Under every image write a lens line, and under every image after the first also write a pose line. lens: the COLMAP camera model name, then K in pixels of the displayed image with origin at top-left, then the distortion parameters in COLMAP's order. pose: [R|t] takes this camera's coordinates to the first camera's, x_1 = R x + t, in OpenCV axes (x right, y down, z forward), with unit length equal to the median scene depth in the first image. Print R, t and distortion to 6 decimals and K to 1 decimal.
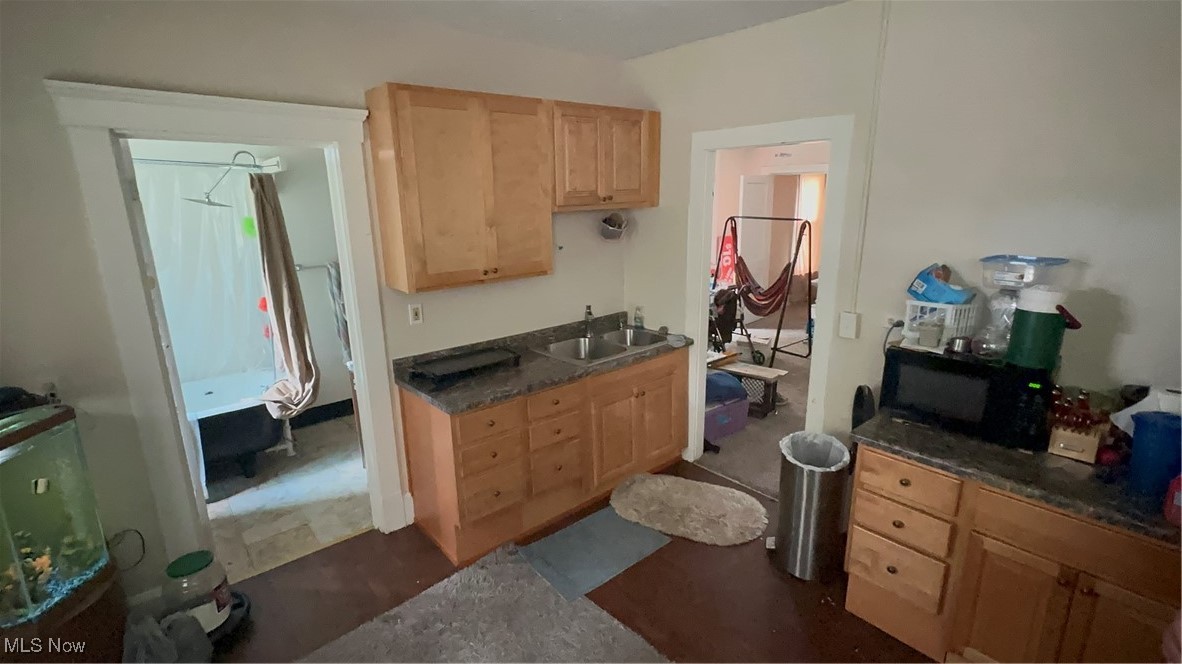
lens RADIAL K [[539.7, 0, 592.8], [0, 539.7, 330.6], [0, 0, 1]] dist [-0.003592, 0.001155]
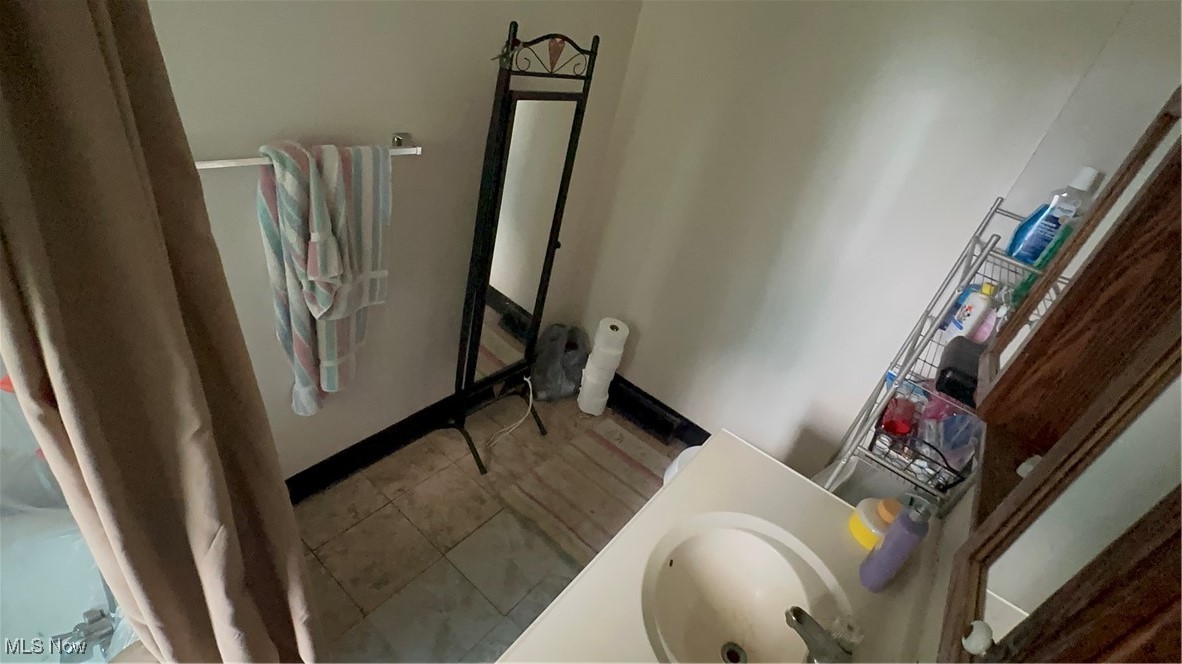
lens RADIAL K [[539.7, 0, 590.8], [0, 539.7, 331.2], [0, 0, 1]] dist [-0.003592, 0.001155]
pose [[0.950761, 0.090603, 0.296386, -0.487454], [-0.182004, 0.937268, 0.297326, -0.183585], [-0.250855, -0.336630, 0.907608, 0.793526]]
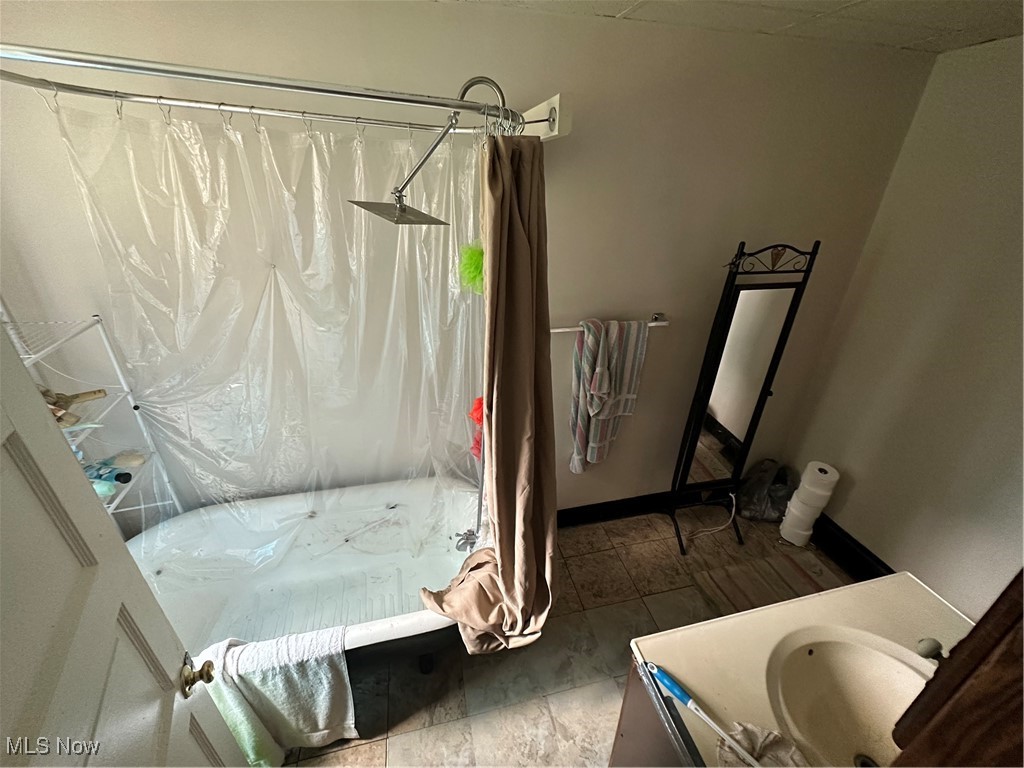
lens RADIAL K [[407.9, 0, 512.8], [0, 407.9, 382.0], [0, 0, 1]] dist [-0.000180, -0.000534]
pose [[0.887576, 0.238189, -0.394304, -0.452972], [-0.147632, 0.957881, 0.246311, -0.194025], [0.436365, -0.160408, 0.885356, 0.700720]]
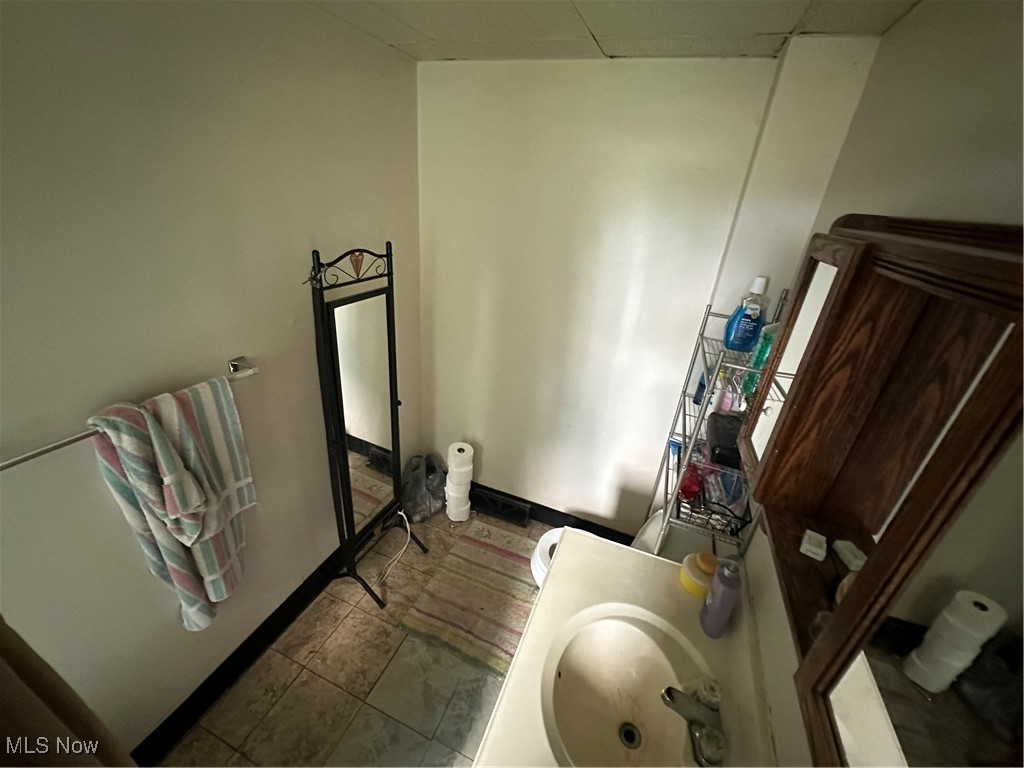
lens RADIAL K [[407.9, 0, 511.7], [0, 407.9, 384.3], [0, 0, 1]] dist [-0.000180, -0.000534]
pose [[0.879432, -0.118703, 0.460987, -0.470116], [0.019198, 0.976466, 0.214814, -0.230535], [-0.475637, -0.180064, 0.861015, 0.836335]]
